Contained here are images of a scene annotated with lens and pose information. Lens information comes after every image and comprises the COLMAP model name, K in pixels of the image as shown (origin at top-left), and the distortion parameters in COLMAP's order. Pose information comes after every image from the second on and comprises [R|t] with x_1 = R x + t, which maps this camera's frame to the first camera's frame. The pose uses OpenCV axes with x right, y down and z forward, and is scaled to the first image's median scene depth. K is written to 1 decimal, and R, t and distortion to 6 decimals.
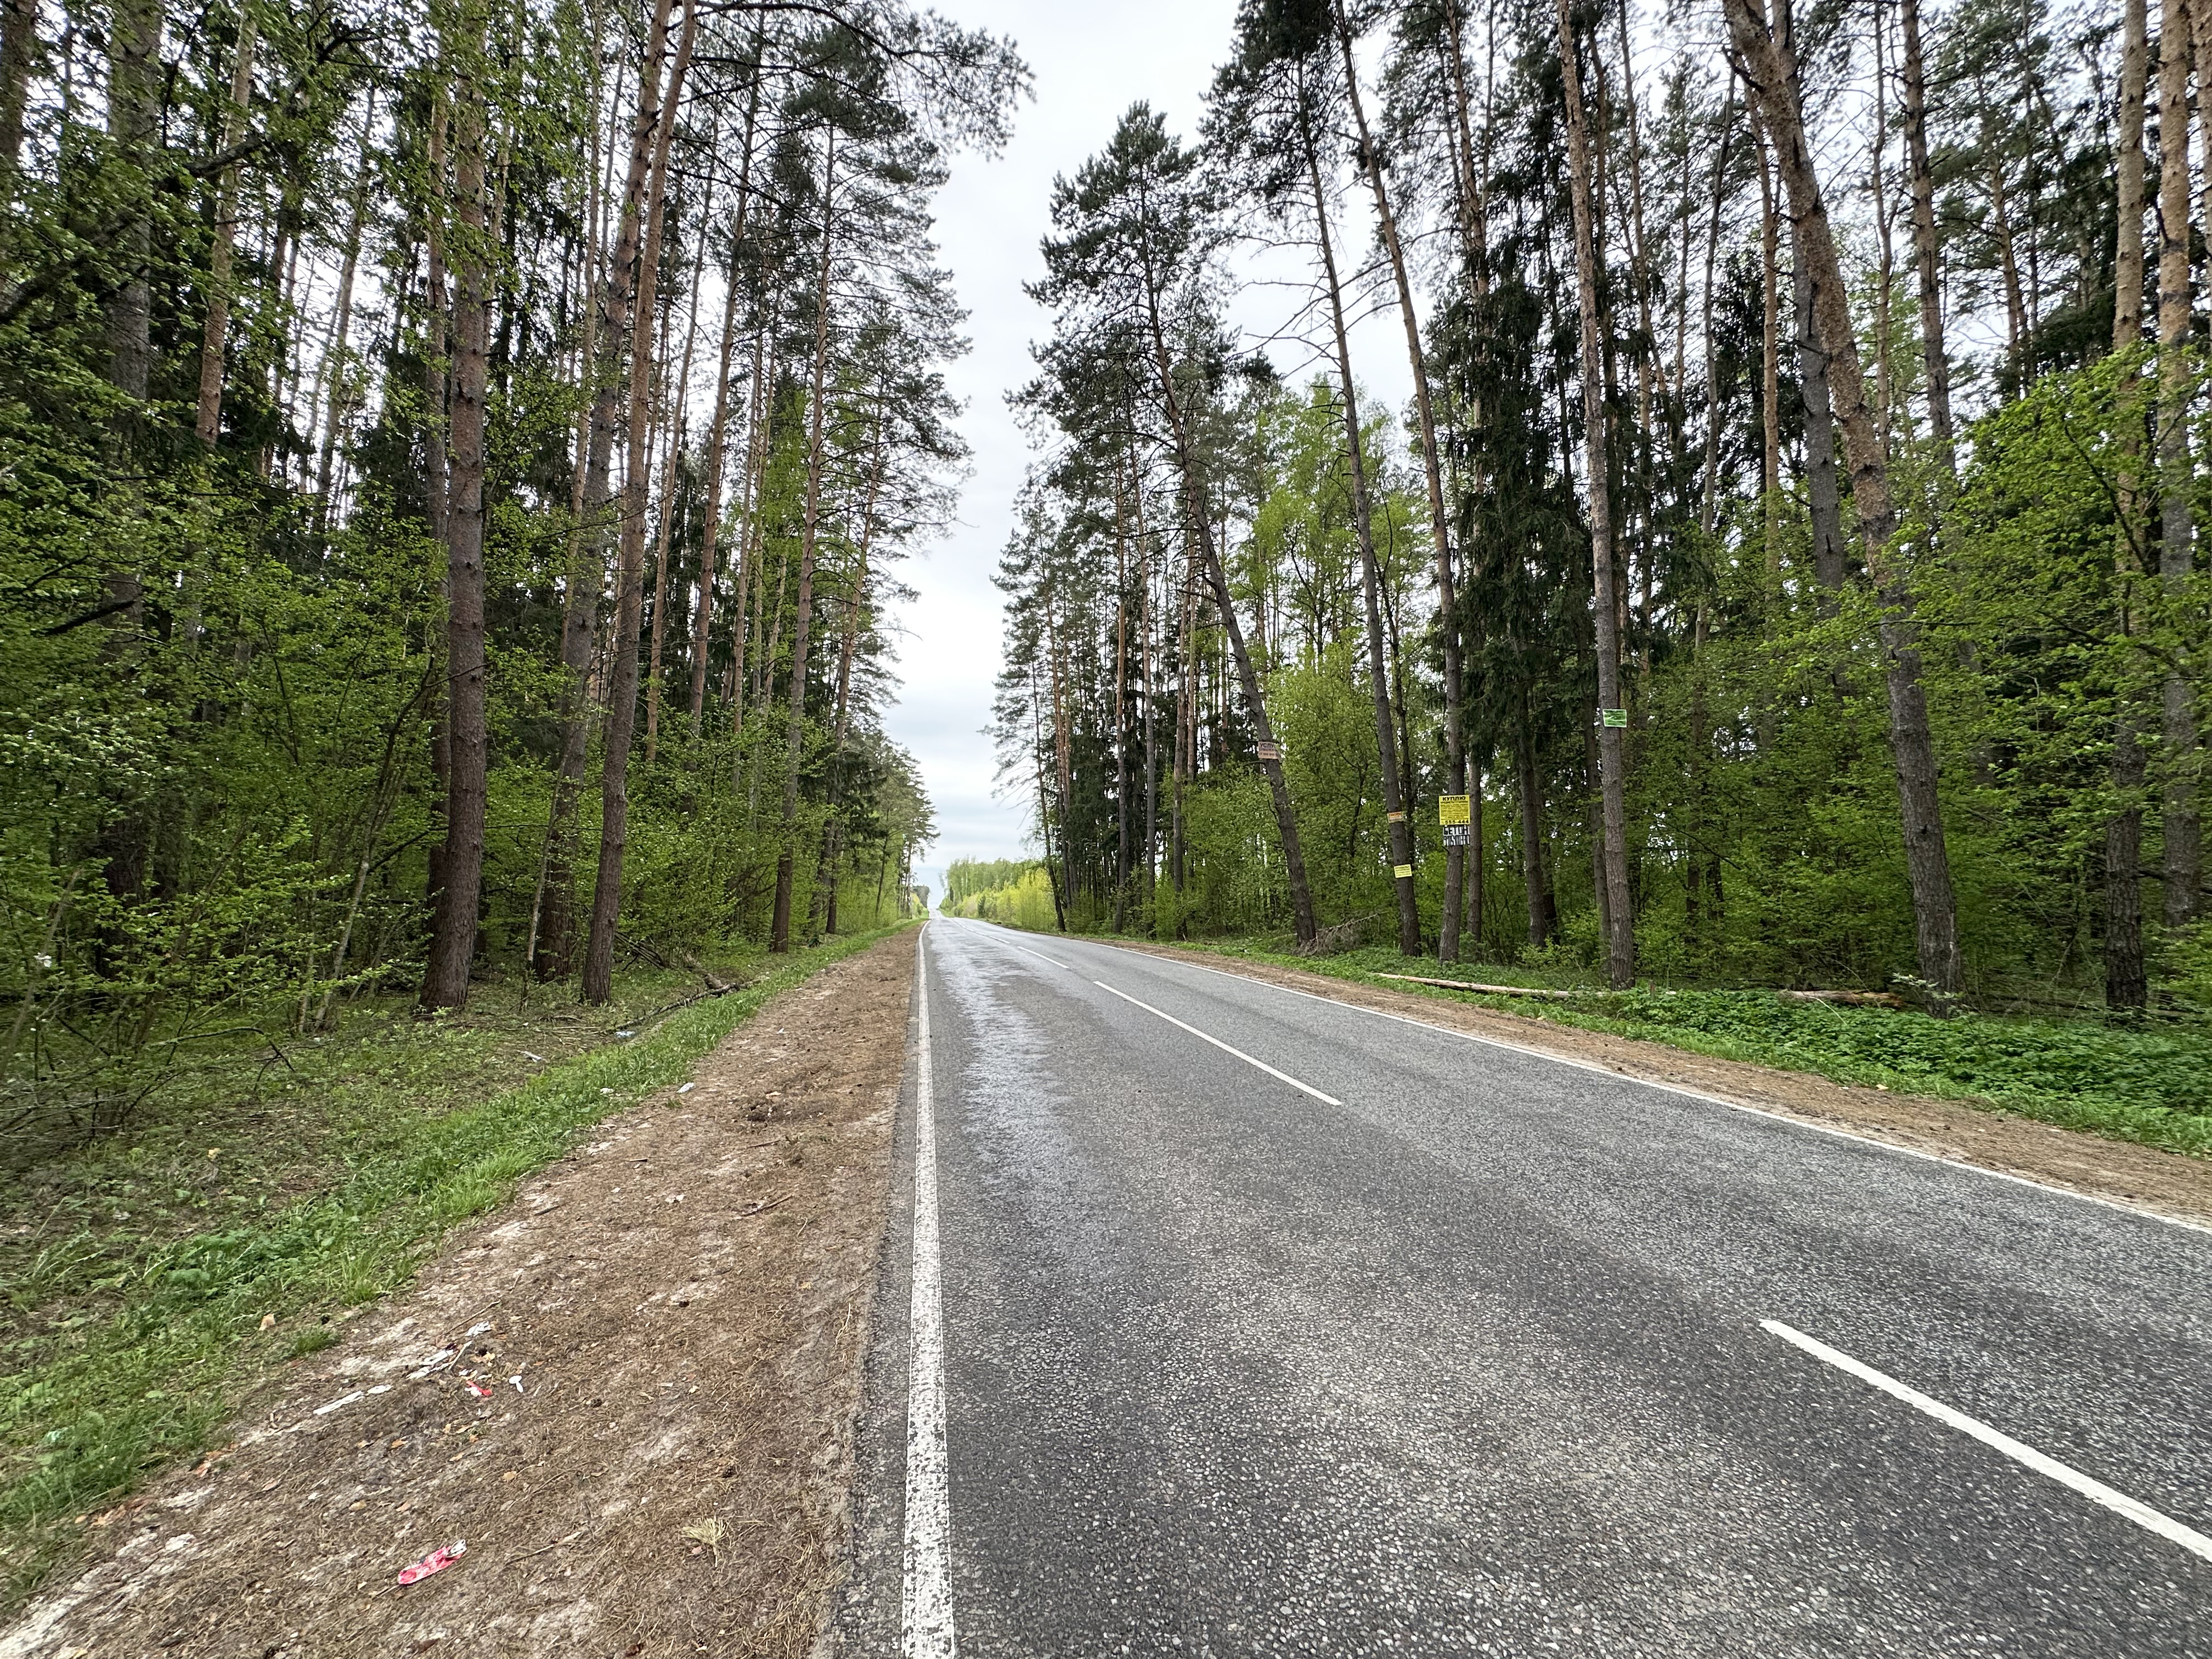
lens RADIAL K [[881.0, 0, 1108.5], [0, 881.0, 827.5], [0, 0, 1]] dist [0.008381, -0.000221]
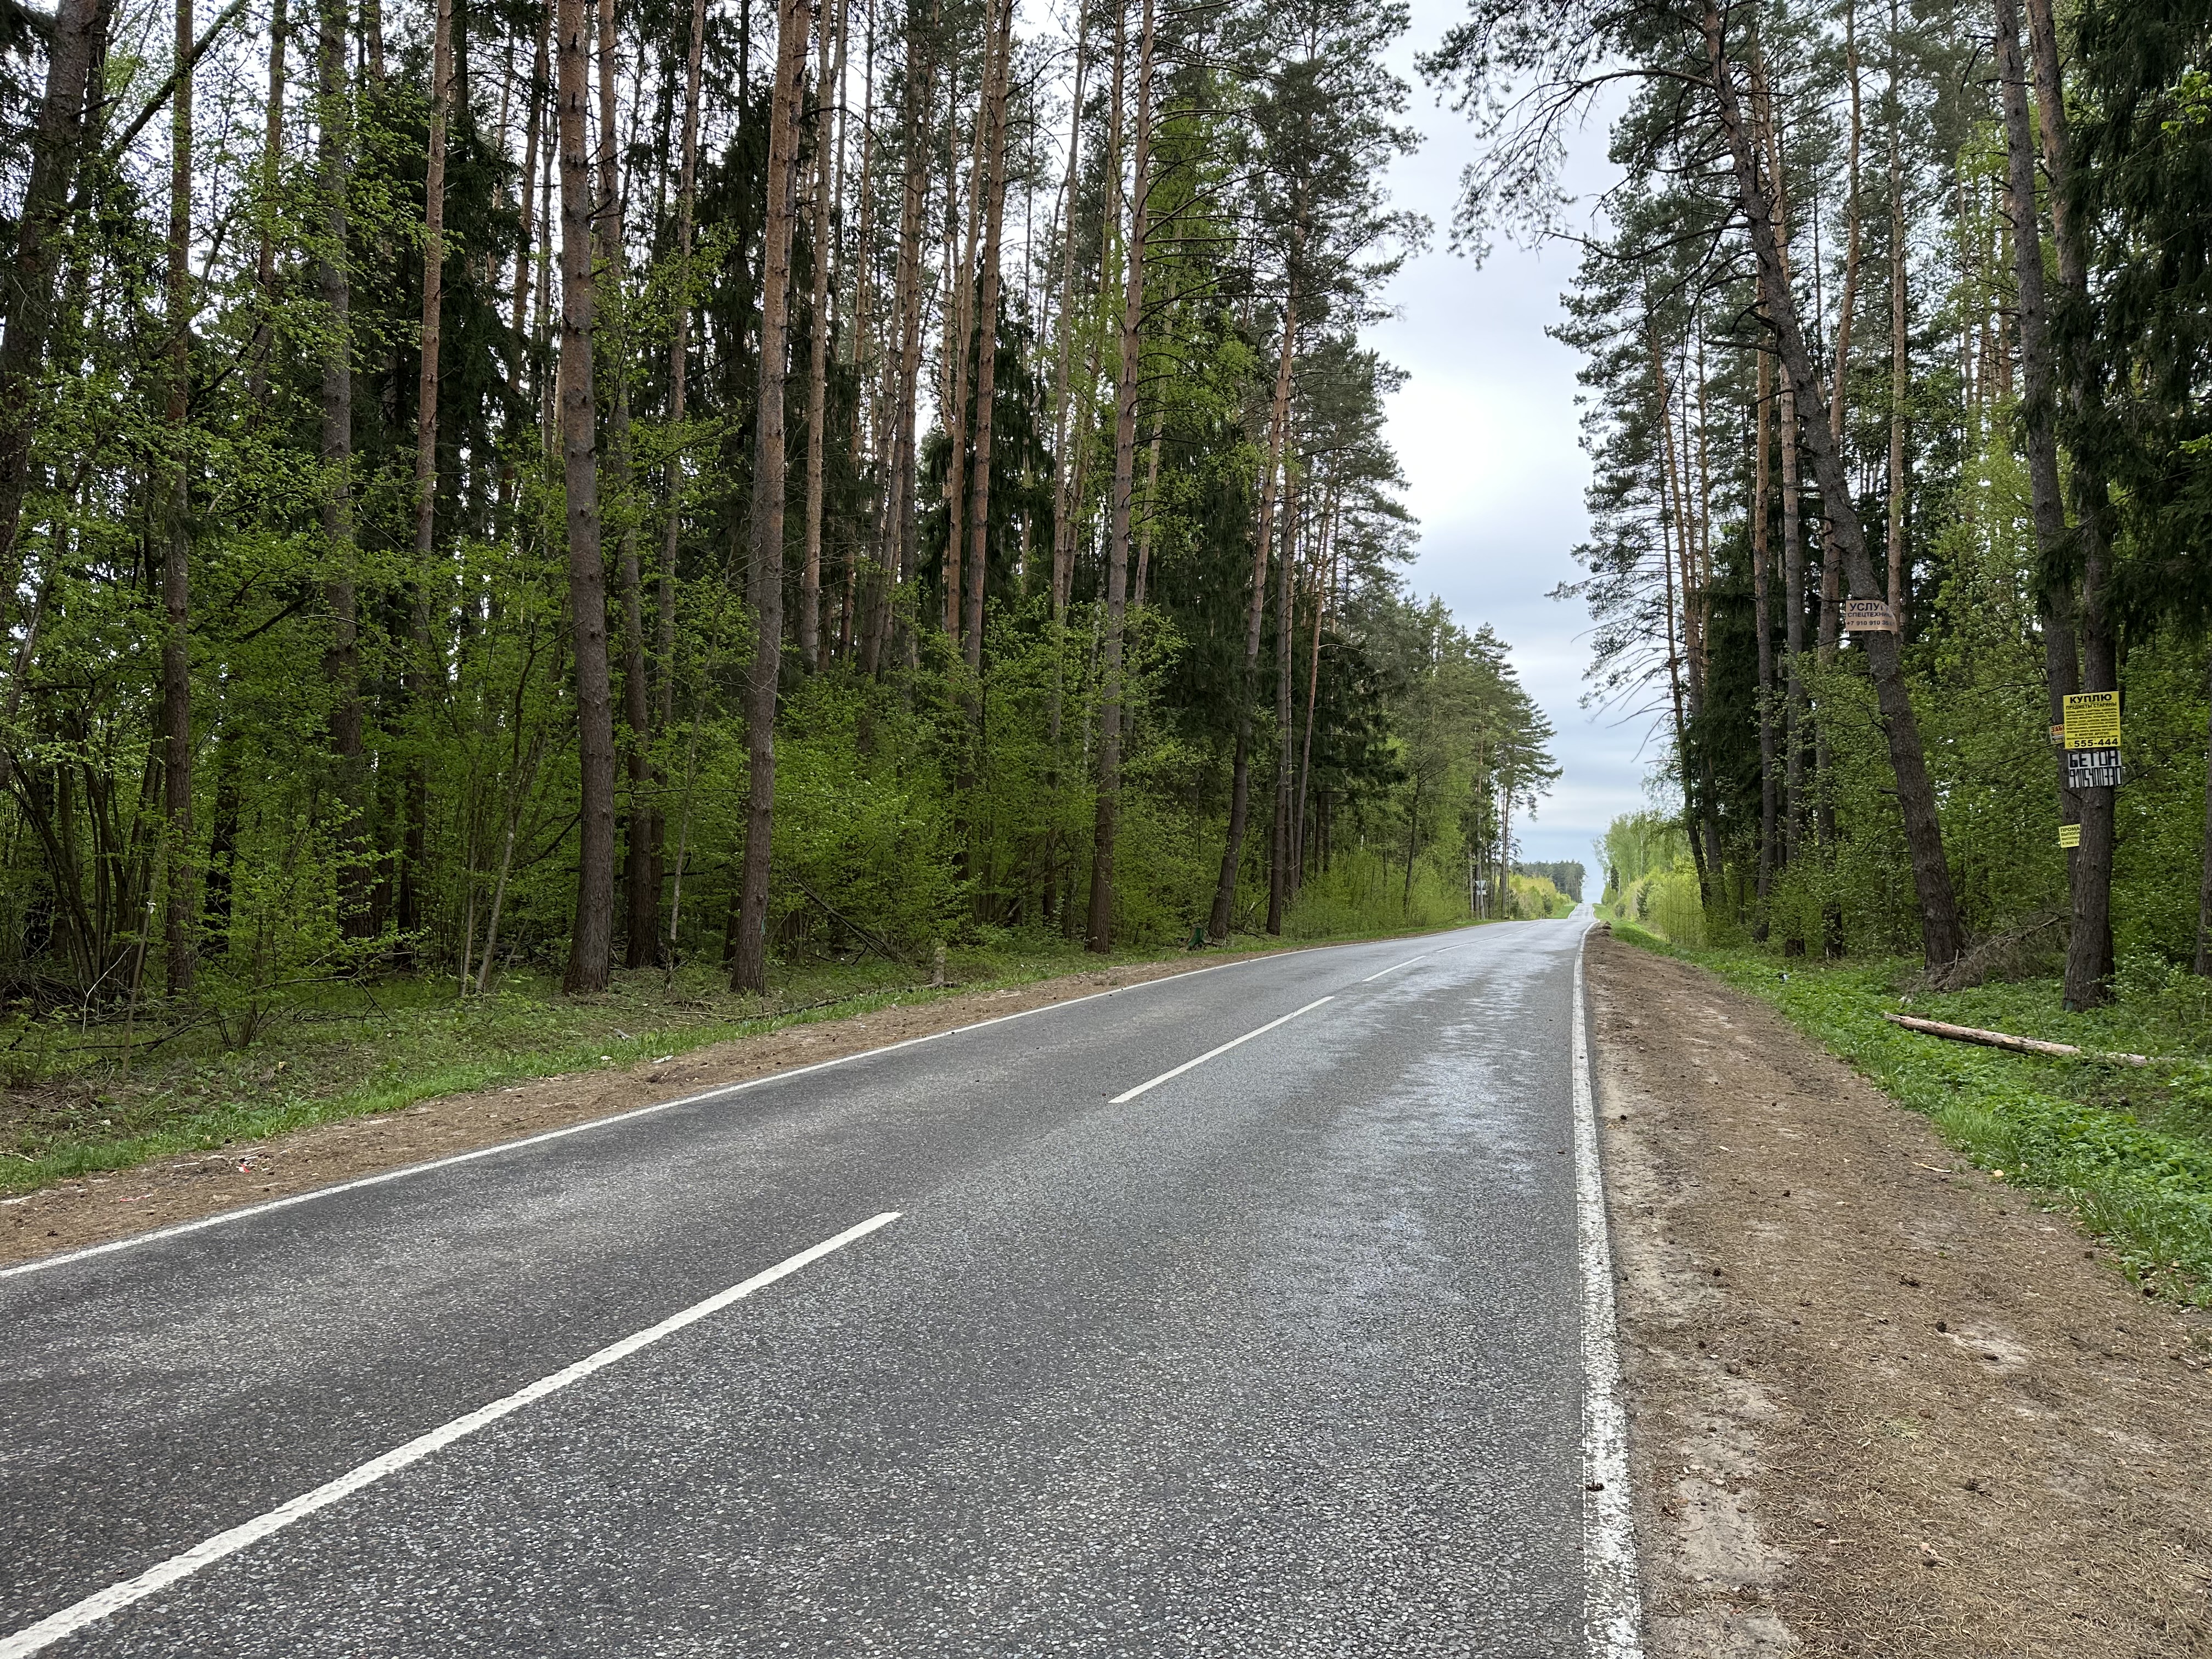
lens RADIAL K [[1525.2, 0, 1100.3], [0, 1525.2, 829.1], [0, 0, 1]] dist [-0.021187, -0.014487]
pose [[0.872582, -0.006955, -0.488419, 0.203051], [0.028688, 0.998902, 0.037029, -0.002422], [0.487625, -0.046322, 0.871823, -0.050212]]
